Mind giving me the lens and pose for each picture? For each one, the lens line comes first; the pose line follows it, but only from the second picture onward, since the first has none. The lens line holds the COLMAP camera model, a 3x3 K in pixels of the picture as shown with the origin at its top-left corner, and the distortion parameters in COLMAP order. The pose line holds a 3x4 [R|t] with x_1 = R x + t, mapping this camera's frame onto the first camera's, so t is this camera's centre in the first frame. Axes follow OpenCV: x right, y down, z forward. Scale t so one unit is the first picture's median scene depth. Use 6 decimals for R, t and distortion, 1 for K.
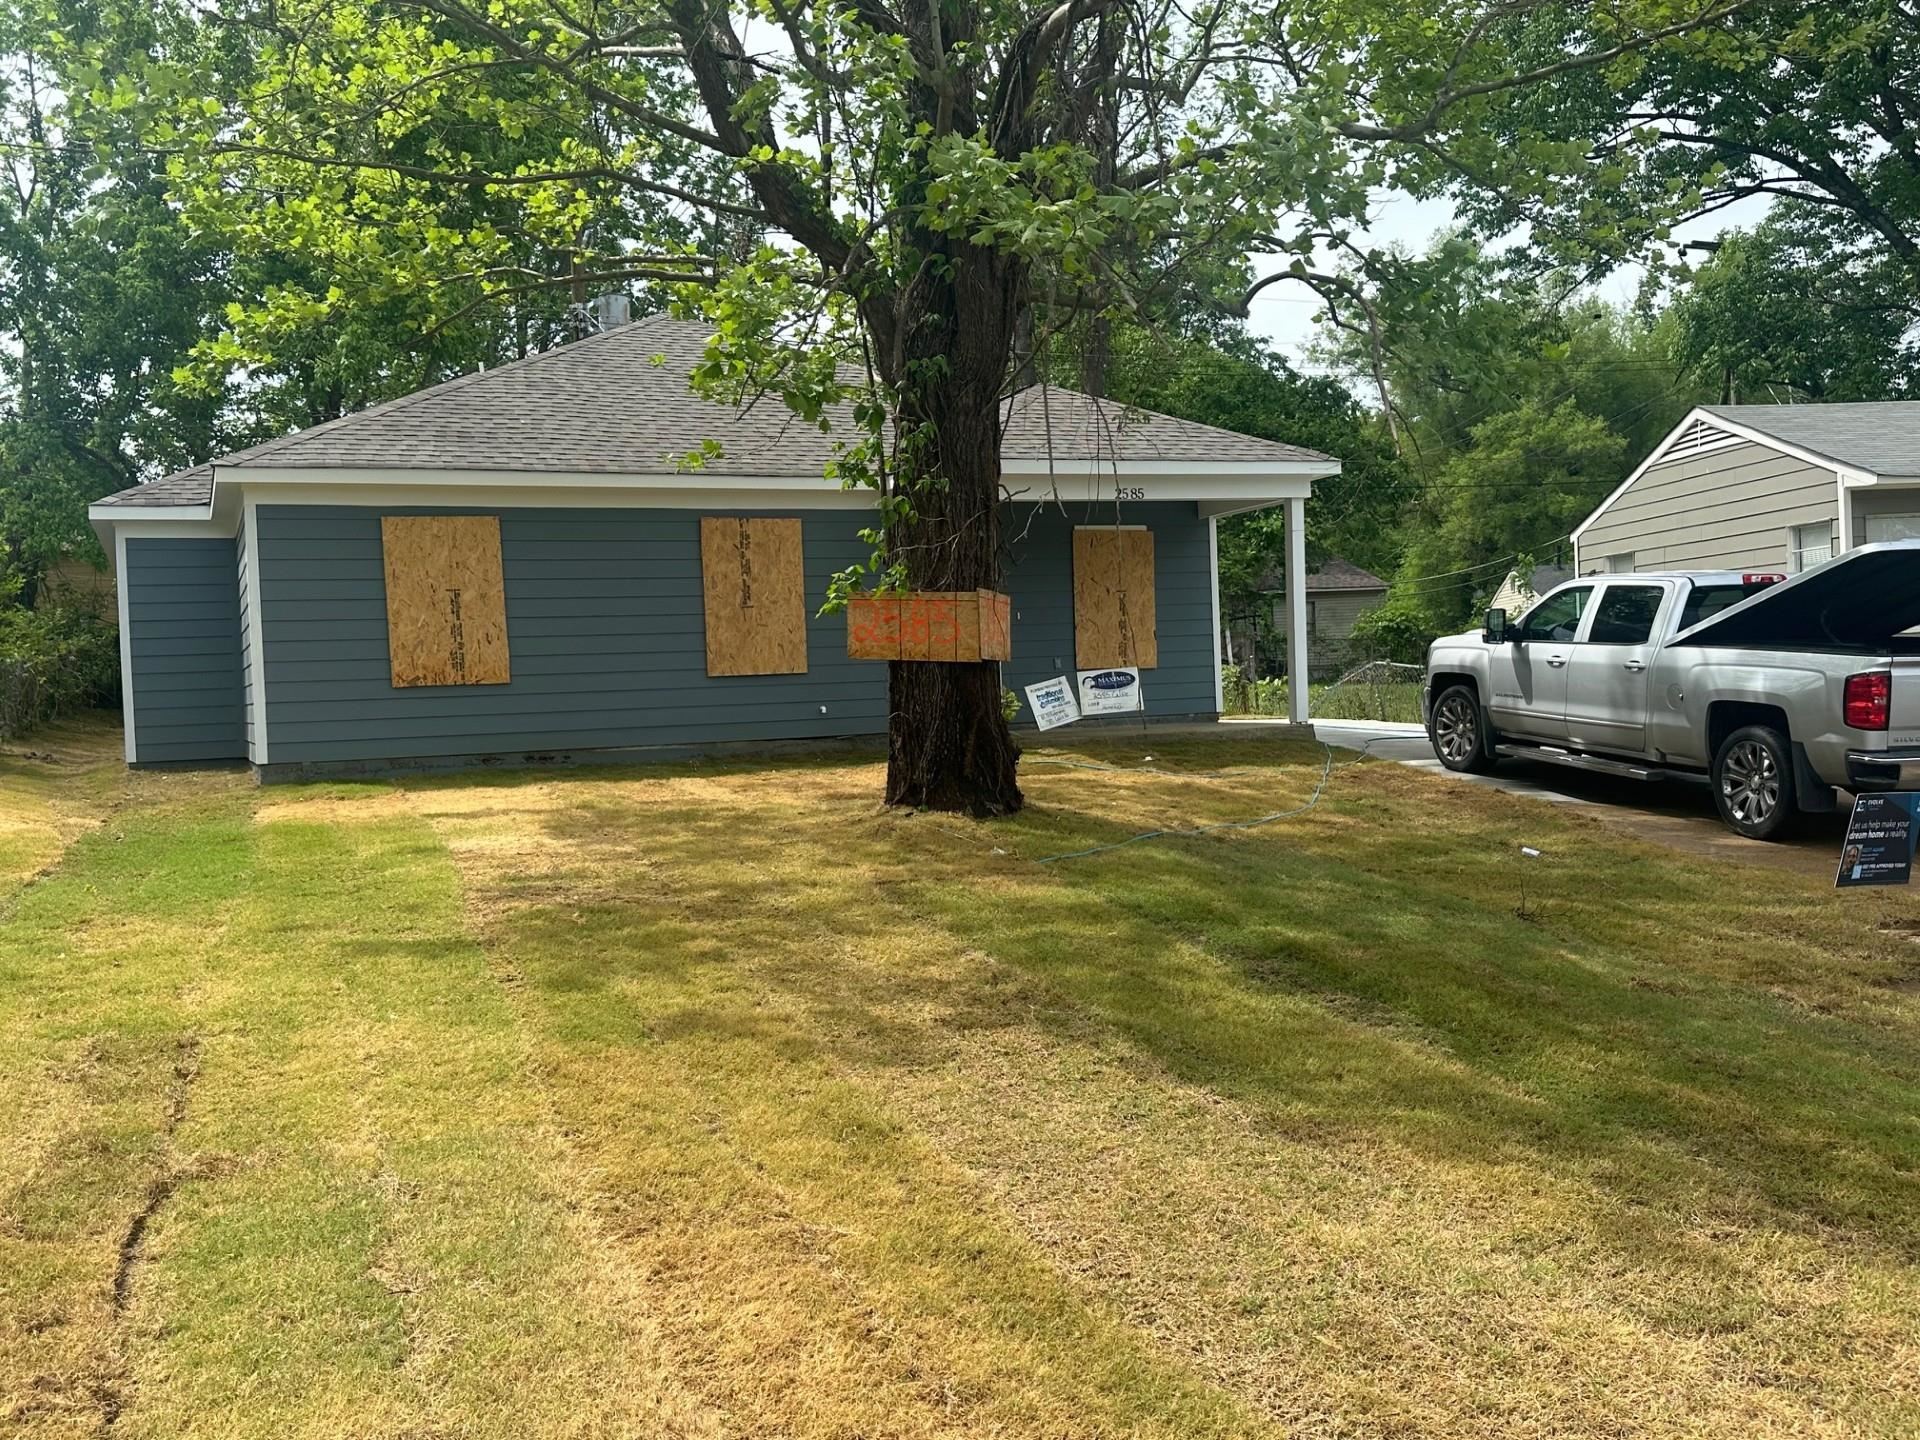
lens RADIAL K [[1658.9, 0, 960.6], [0, 1658.9, 720.8], [0, 0, 1]] dist [0.114093, -0.002345]
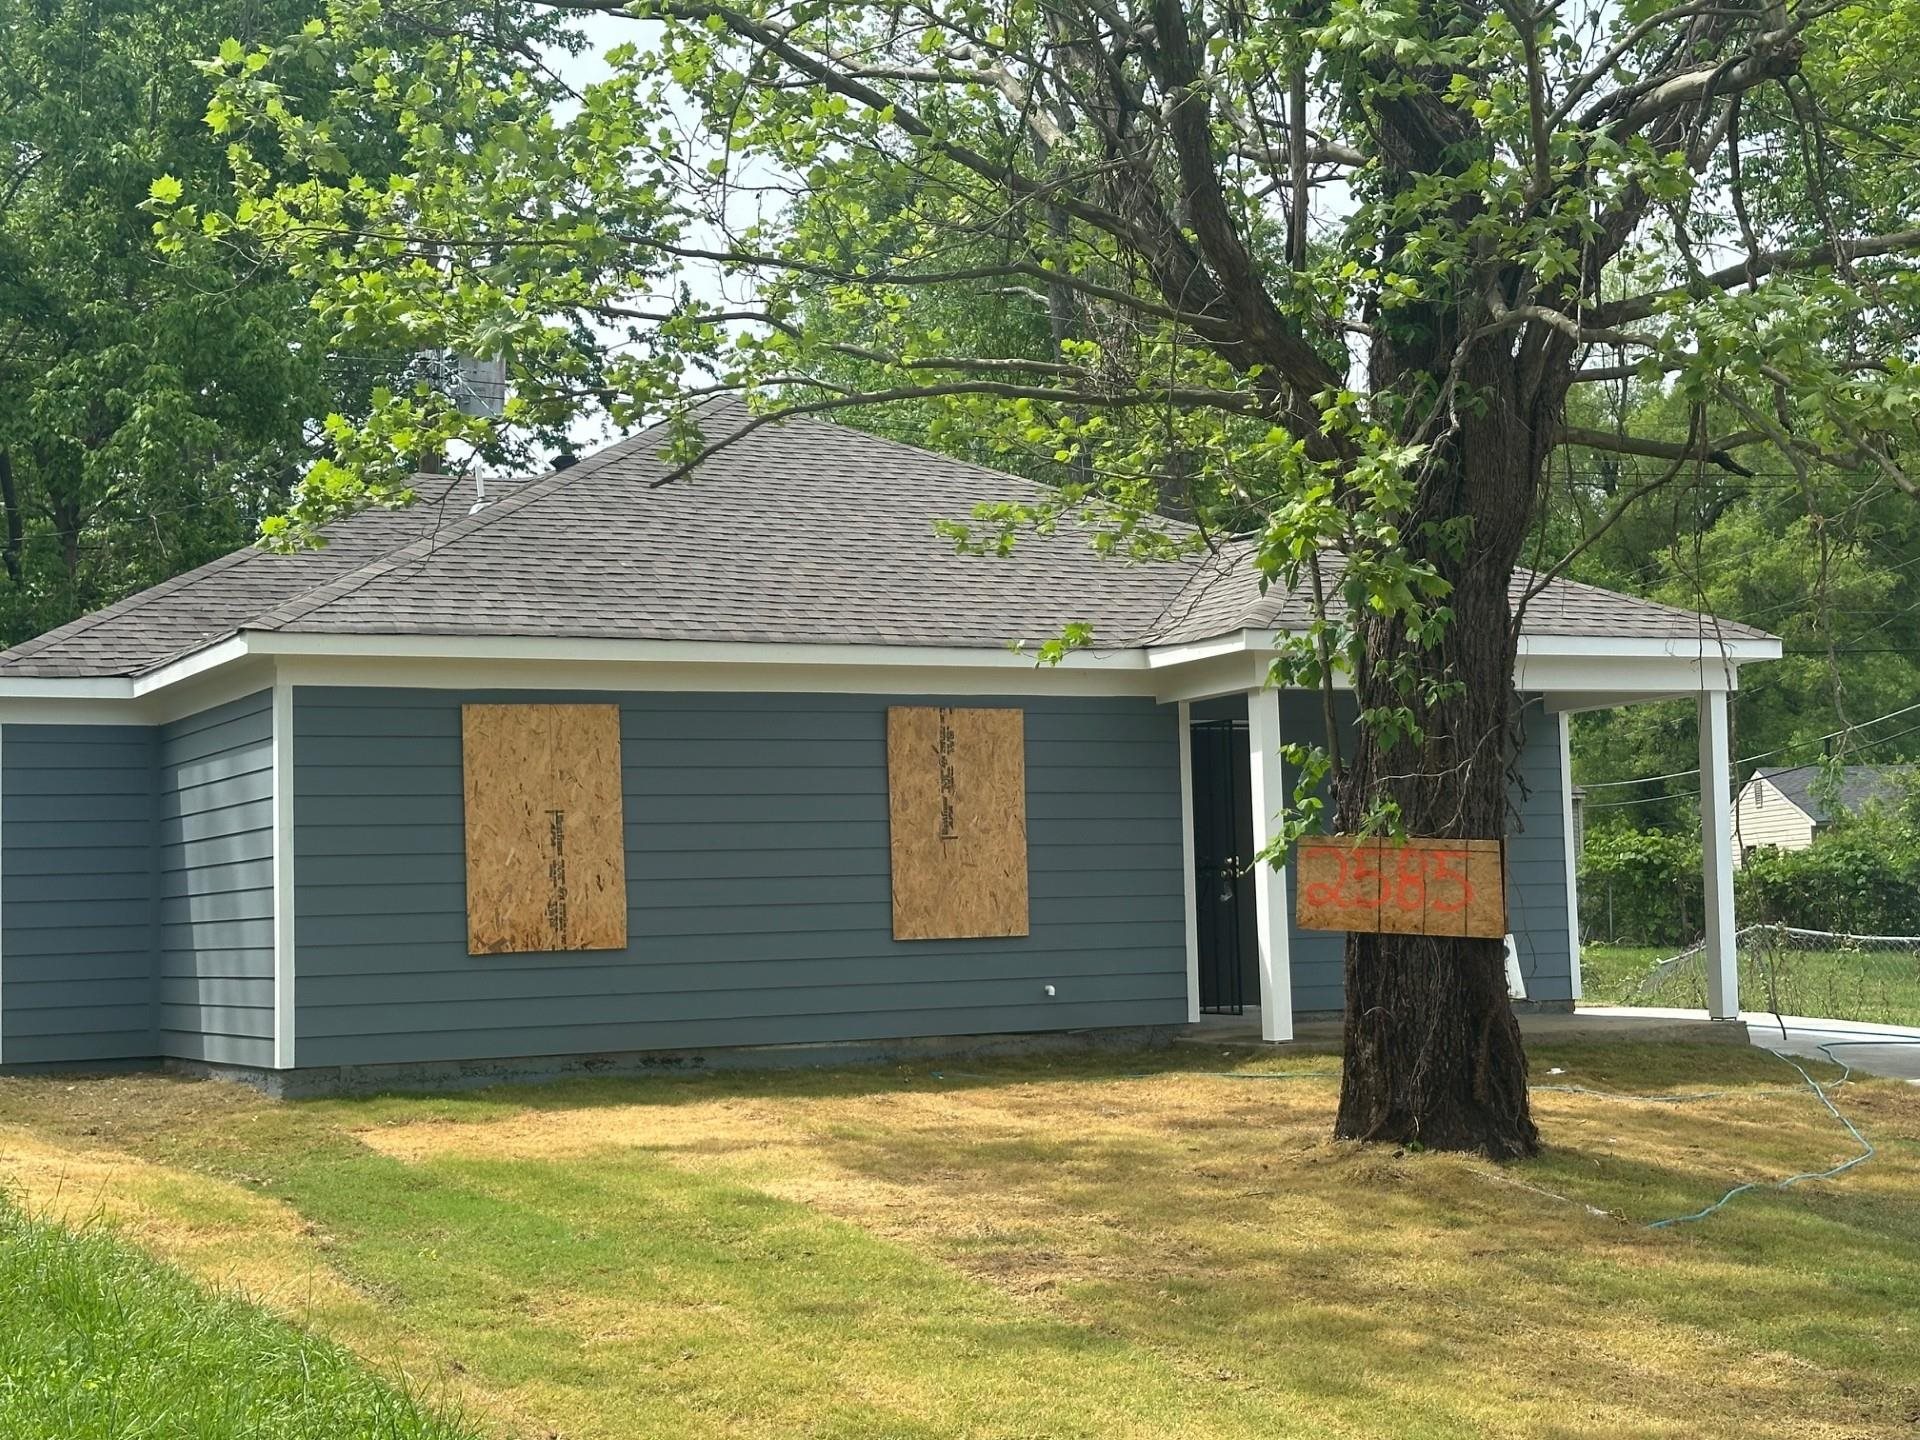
lens RADIAL K [[2680.4, 0, 957.0], [0, 2680.4, 725.5], [0, 0, 1]] dist [0.106184, 0.000000]
pose [[0.997348, 0.017424, 0.070661, -0.206550], [-0.010492, 0.995198, -0.097316, -0.007763], [-0.072018, 0.096317, 0.992742, -0.092719]]
